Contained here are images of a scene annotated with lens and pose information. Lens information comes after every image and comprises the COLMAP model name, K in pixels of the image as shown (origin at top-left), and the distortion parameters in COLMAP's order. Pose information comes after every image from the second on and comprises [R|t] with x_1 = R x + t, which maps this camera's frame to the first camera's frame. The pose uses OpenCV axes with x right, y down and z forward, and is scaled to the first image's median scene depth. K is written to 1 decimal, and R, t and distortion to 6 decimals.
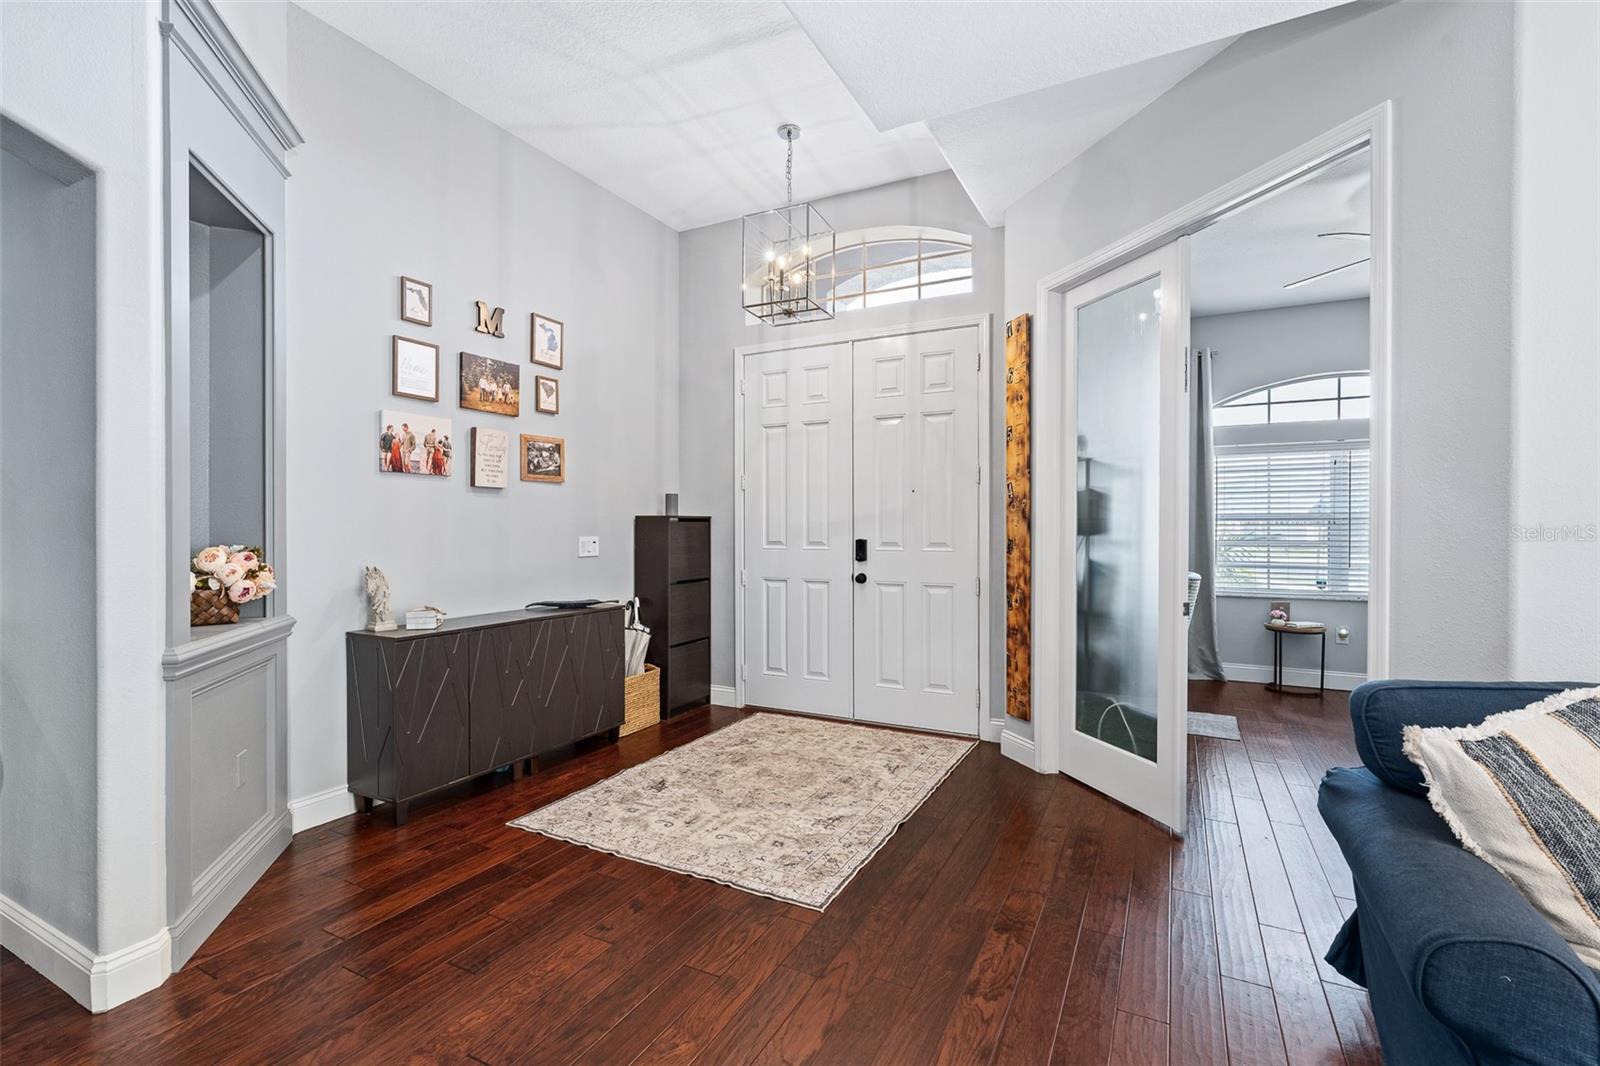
lens RADIAL K [[720.5, 0, 800.1], [0, 720.5, 531.1], [0, 0, 1]] dist [-0.009076, 0.004045]
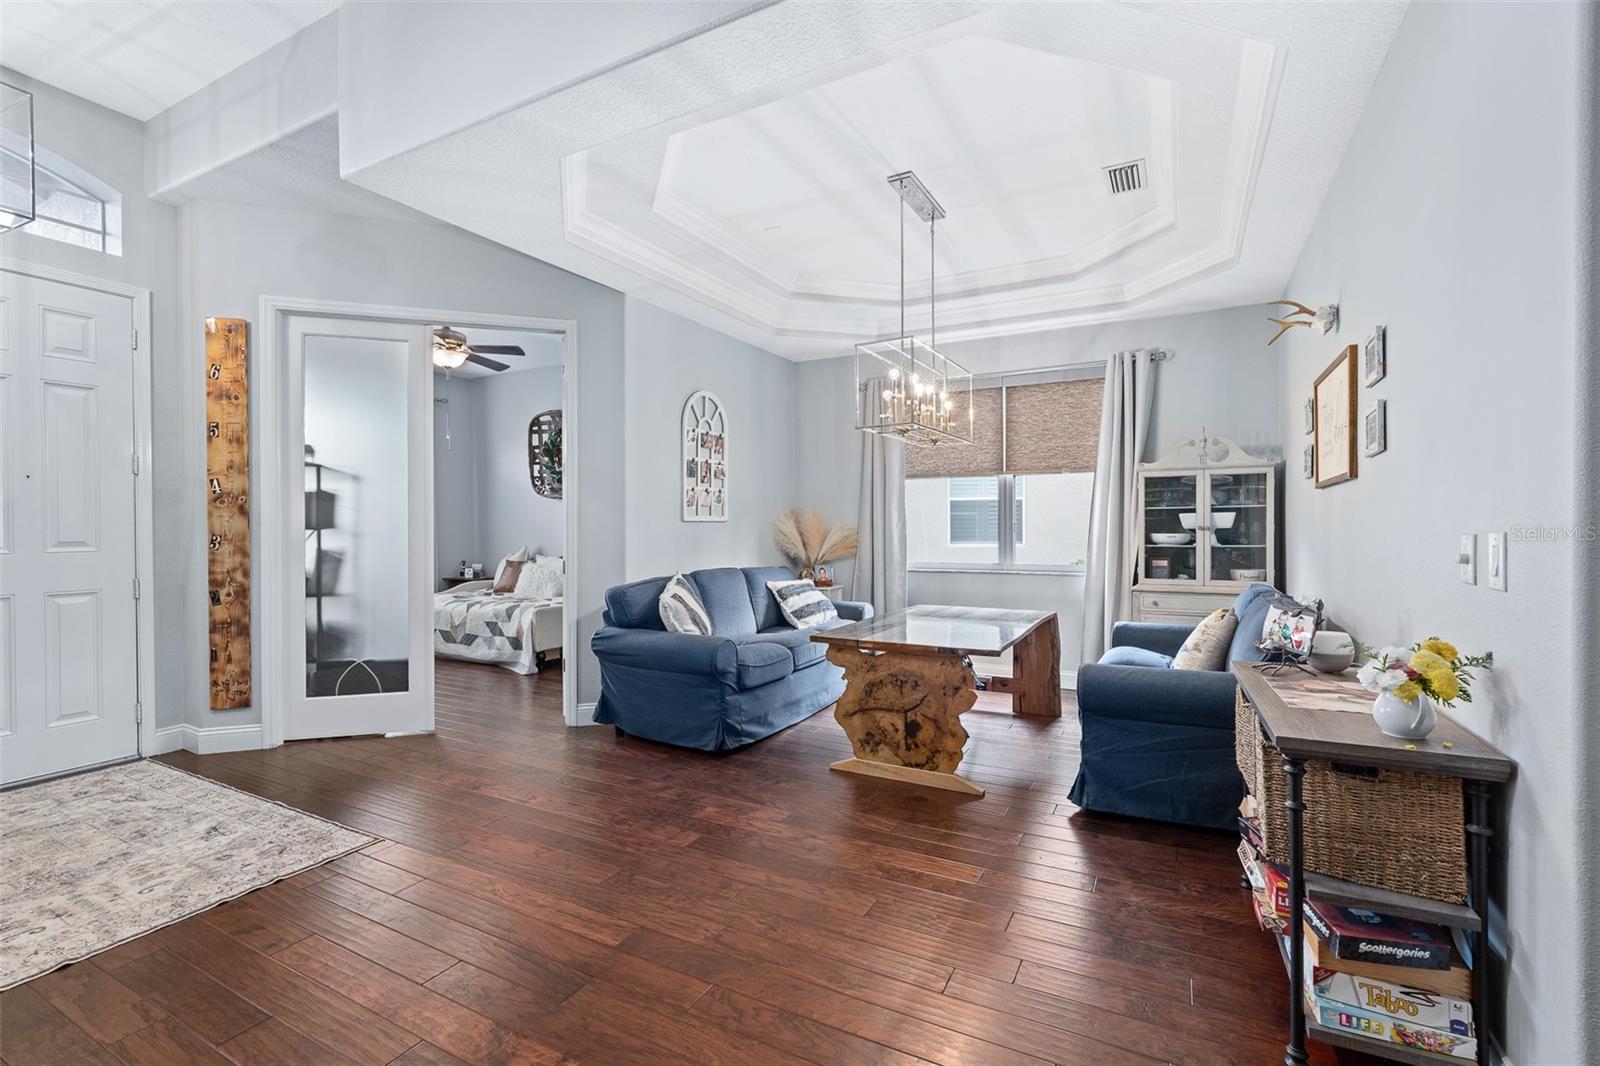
lens RADIAL K [[720.5, 0, 800.1], [0, 720.5, 531.1], [0, 0, 1]] dist [-0.009076, 0.004045]
pose [[0.011439, -0.007716, 0.999905, -0.720061], [0.012127, 0.999898, 0.007577, 0.008958], [-0.999861, 0.012040, 0.011532, 0.177910]]
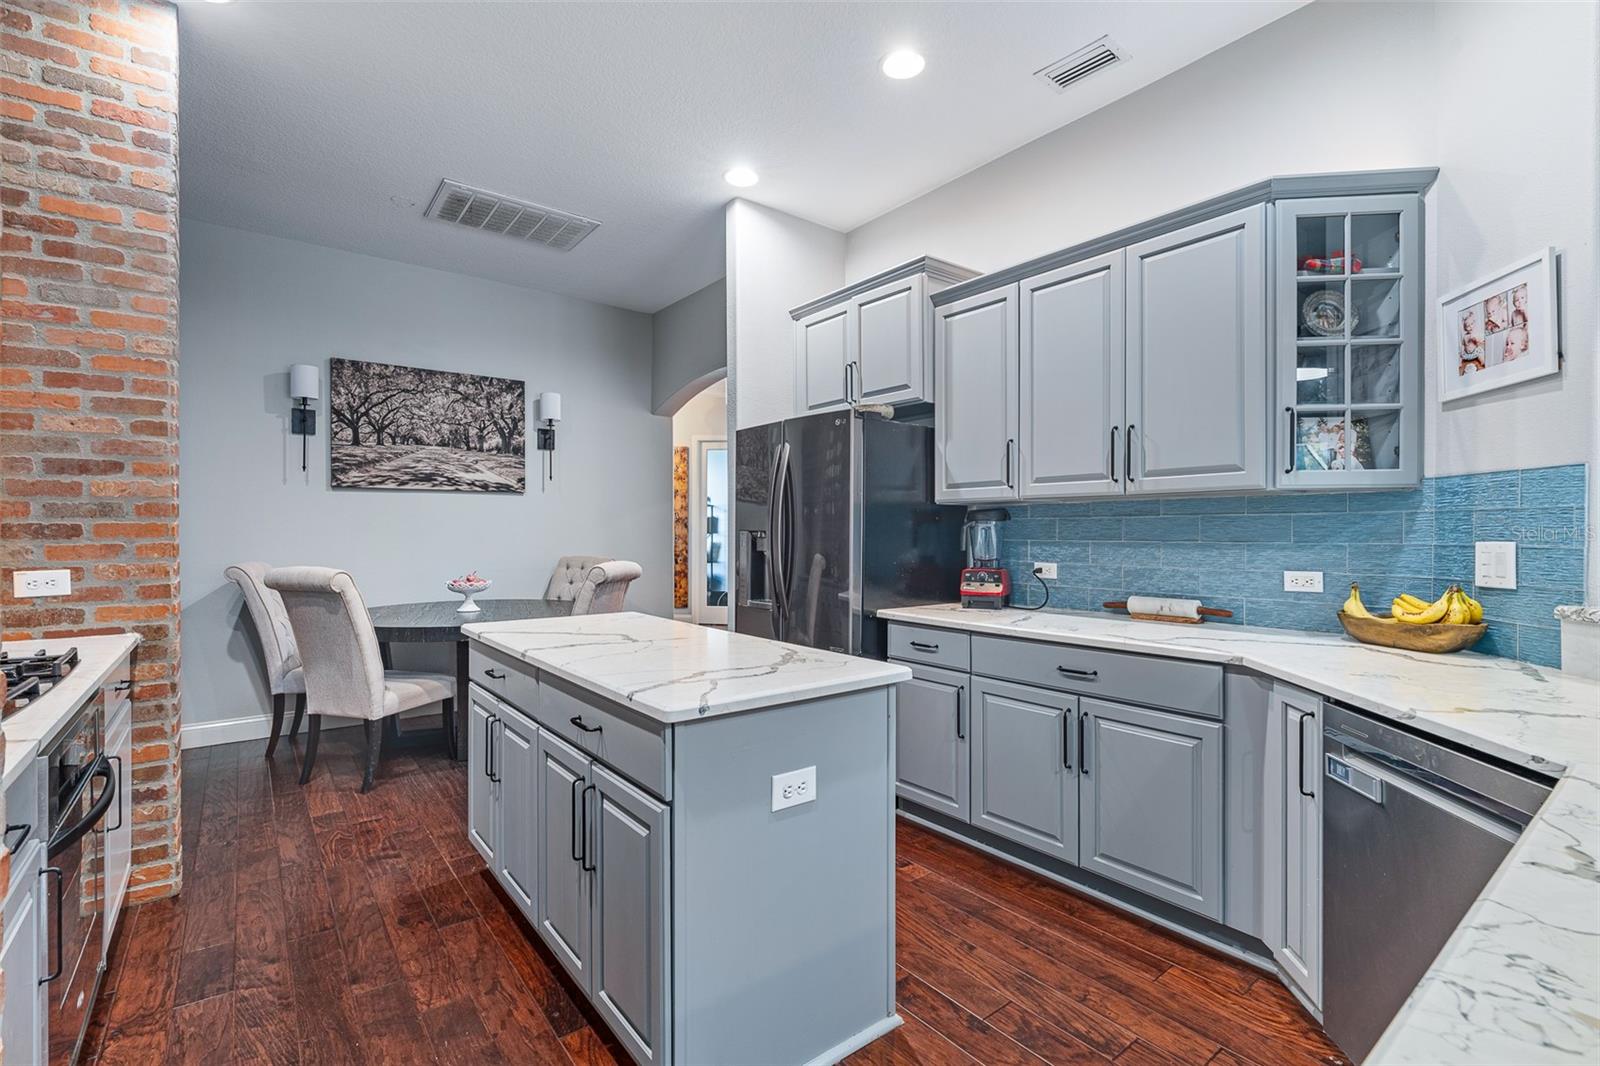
lens RADIAL K [[720.6, 0, 800.0], [0, 720.6, 533.0], [0, 0, 1]] dist [0.000782, 0.000736]
pose [[0.414246, 0.000356, 0.910165, -1.818591], [0.007515, 0.999964, -0.003811, 0.015754], [-0.910134, 0.008419, 0.414229, -0.410306]]
